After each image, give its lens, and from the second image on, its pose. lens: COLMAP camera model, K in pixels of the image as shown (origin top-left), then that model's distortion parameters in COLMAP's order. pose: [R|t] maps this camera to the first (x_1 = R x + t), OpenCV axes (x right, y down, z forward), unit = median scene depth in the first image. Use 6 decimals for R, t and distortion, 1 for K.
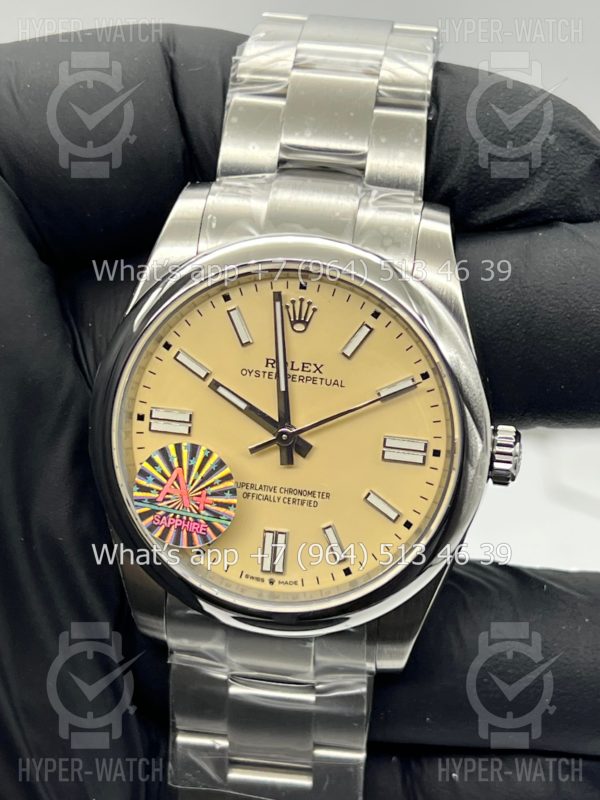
lens RADIAL K [[1871.9, 0, 294.1], [0, 1871.9, 407.4], [0, 0, 1]] dist [0.187053, 0.000000]
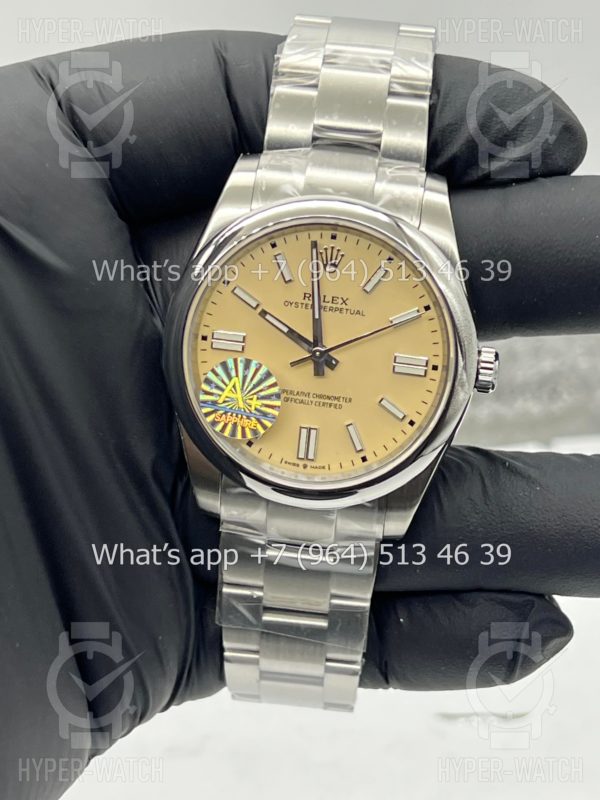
lens RADIAL K [[1871.9, 0, 298.5], [0, 1871.9, 409.1], [0, 0, 1]] dist [0.187053, 0.000000]
pose [[0.998688, 0.010000, 0.050219, -0.082171], [-0.011322, 0.999595, 0.026113, 0.020019], [-0.049938, -0.026647, 0.998397, -0.286423]]
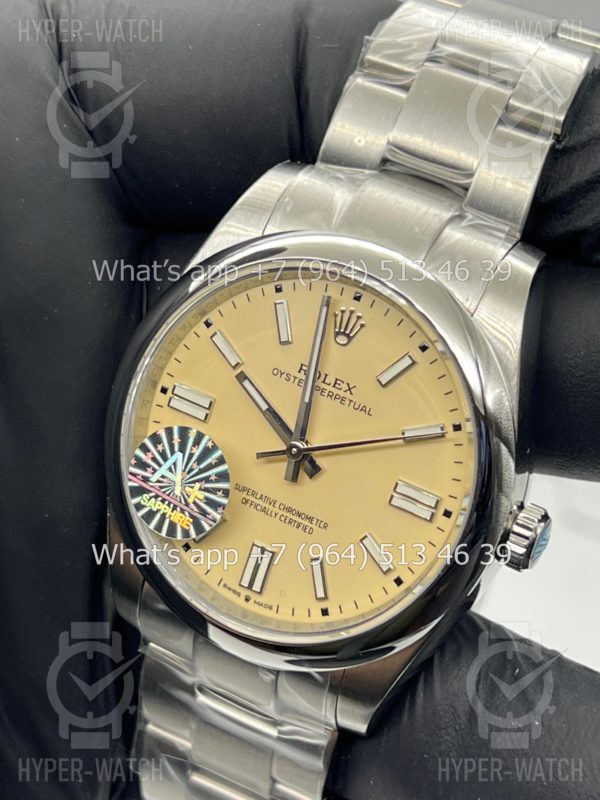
lens RADIAL K [[1871.9, 0, 290.2], [0, 1871.9, 435.9], [0, 0, 1]] dist [0.187053, 0.000000]
pose [[0.937373, 0.267869, -0.222663, 0.193798], [-0.263524, 0.963378, 0.049579, -0.036016], [0.227789, 0.012203, 0.973634, 0.104569]]
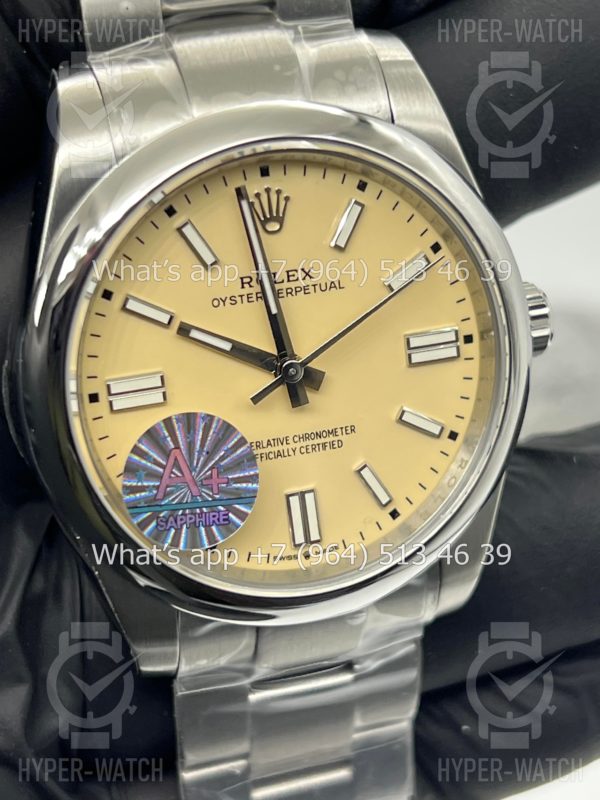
lens RADIAL K [[1871.9, 0, 296.0], [0, 1871.9, 415.5], [0, 0, 1]] dist [0.187053, 0.000000]
pose [[0.890337, -0.278530, 0.360169, -0.281742], [0.242363, 0.959594, 0.142964, -0.075171], [-0.385436, -0.039995, 0.921867, 0.291453]]
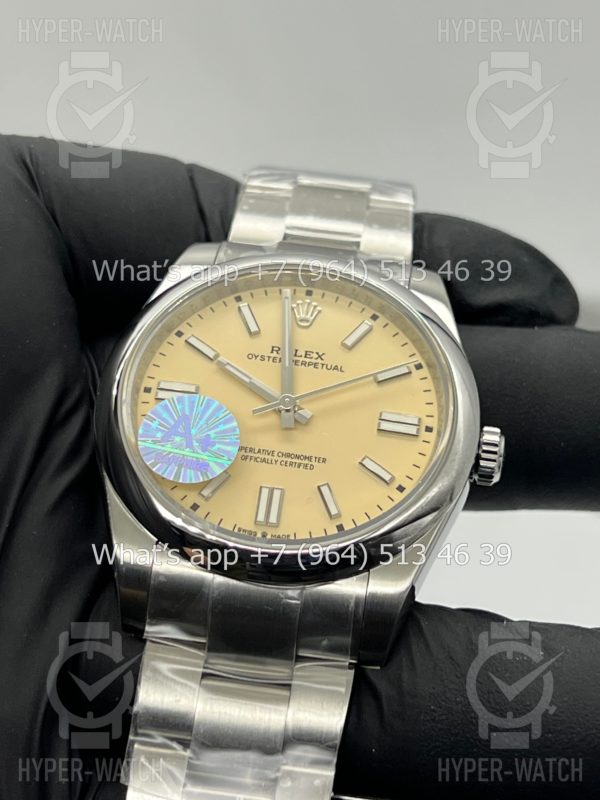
lens RADIAL K [[1871.9, 0, 293.6], [0, 1871.9, 402.1], [0, 0, 1]] dist [0.187053, 0.000000]
pose [[0.988586, 0.115850, 0.096315, -0.102230], [-0.037713, 0.809232, -0.586277, 0.629205], [-0.145861, 0.575953, 0.804365, 0.150071]]
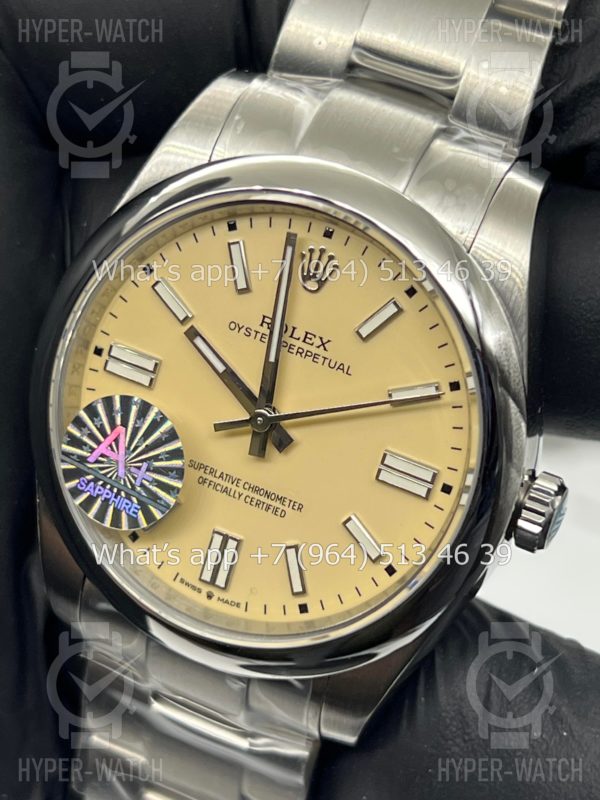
lens RADIAL K [[1871.9, 0, 293.1], [0, 1871.9, 423.5], [0, 0, 1]] dist [0.187053, 0.000000]
pose [[0.958405, 0.237756, -0.157899, 0.128539], [-0.226871, 0.970297, 0.083979, -0.050202], [0.173176, -0.044663, 0.983878, 0.243882]]
